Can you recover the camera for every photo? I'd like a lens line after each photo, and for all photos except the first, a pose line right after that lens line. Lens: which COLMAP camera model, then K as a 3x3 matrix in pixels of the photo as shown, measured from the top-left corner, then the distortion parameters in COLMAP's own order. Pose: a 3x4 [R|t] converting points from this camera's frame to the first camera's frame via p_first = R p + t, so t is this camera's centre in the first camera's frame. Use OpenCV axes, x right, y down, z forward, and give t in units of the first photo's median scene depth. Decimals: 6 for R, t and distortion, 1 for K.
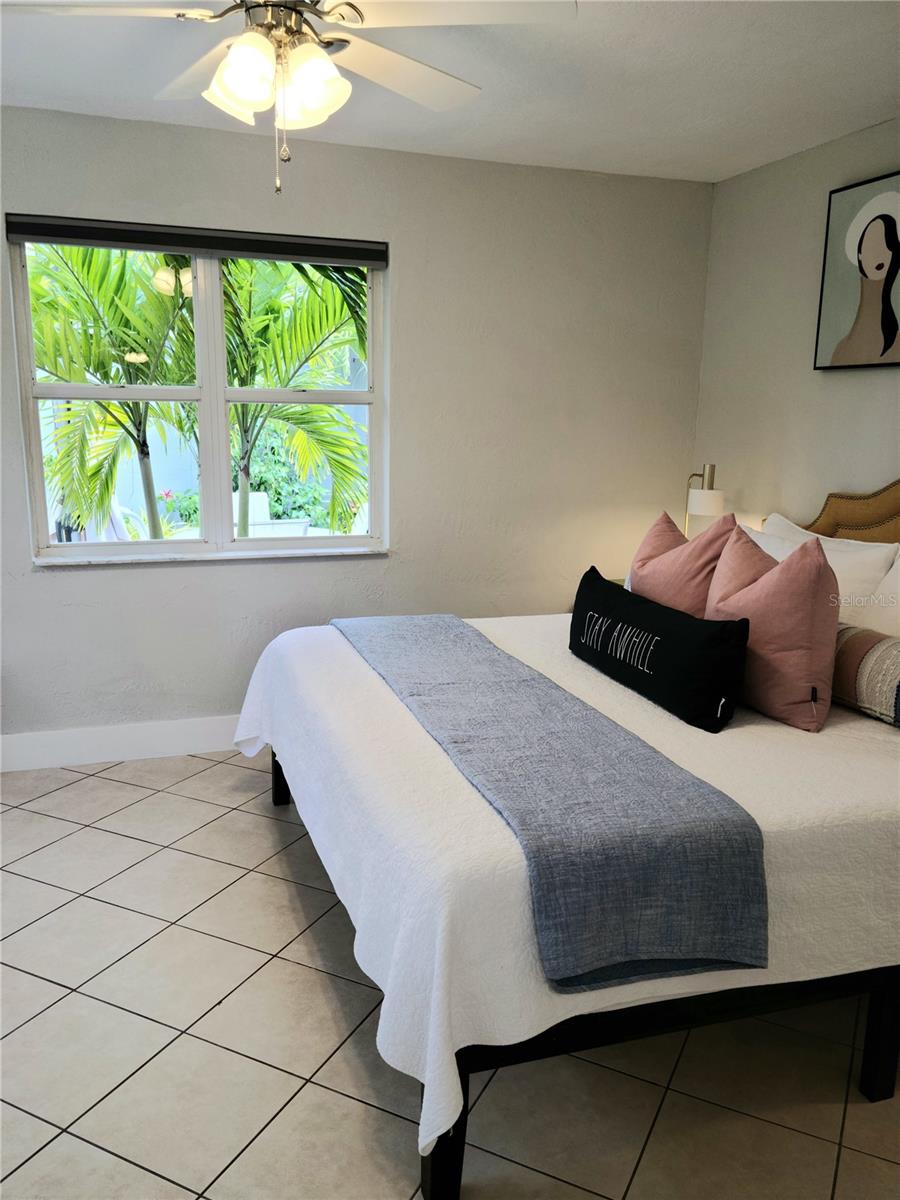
lens RADIAL K [[944.9, 0, 450.0], [0, 944.9, 600.0], [0, 0, 1]] dist [0.090044, -0.079706]
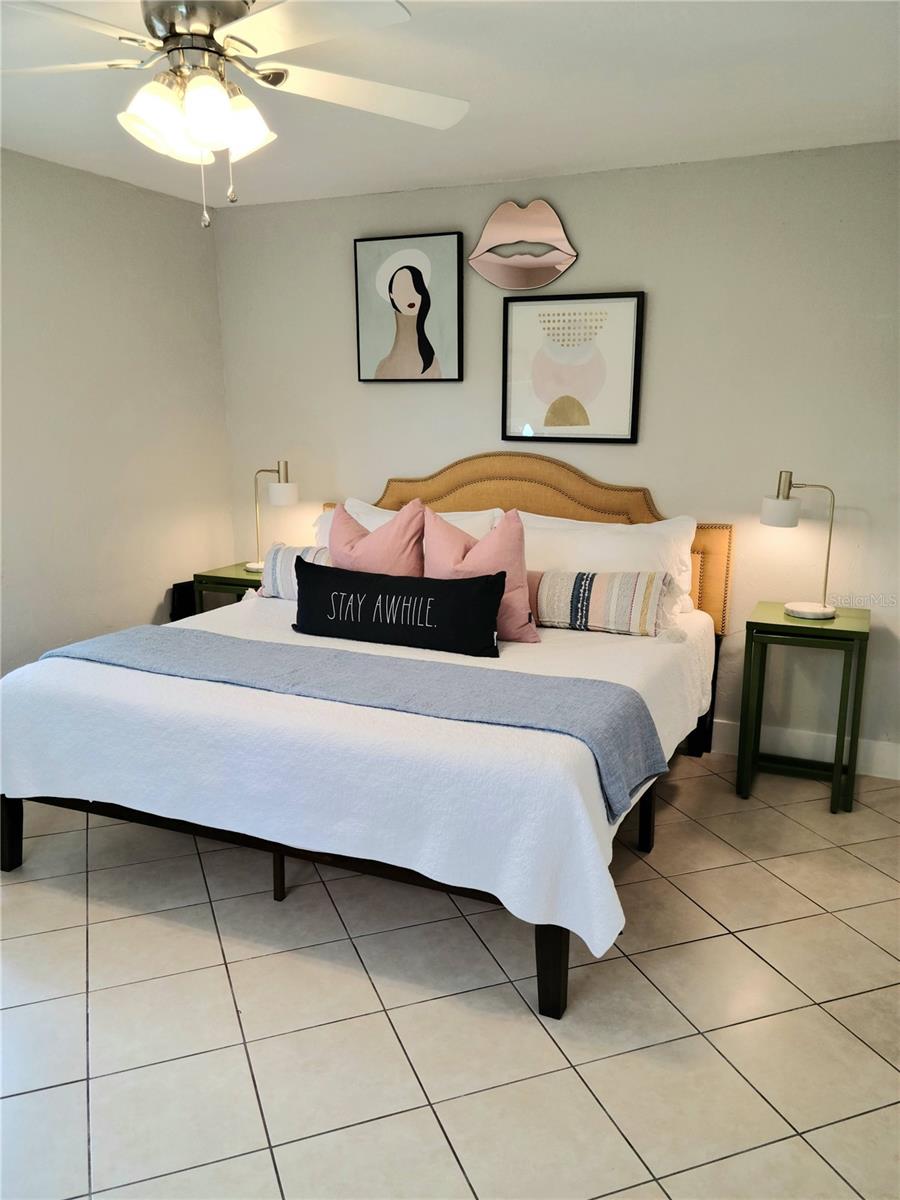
lens RADIAL K [[943.1, 0, 448.8], [0, 943.1, 609.0], [0, 0, 1]] dist [0.066691, -0.003628]
pose [[0.683982, -0.172210, 0.708881, -0.525008], [0.154513, 0.983889, 0.089932, -0.045100], [-0.712948, 0.048019, 0.699571, 0.070192]]
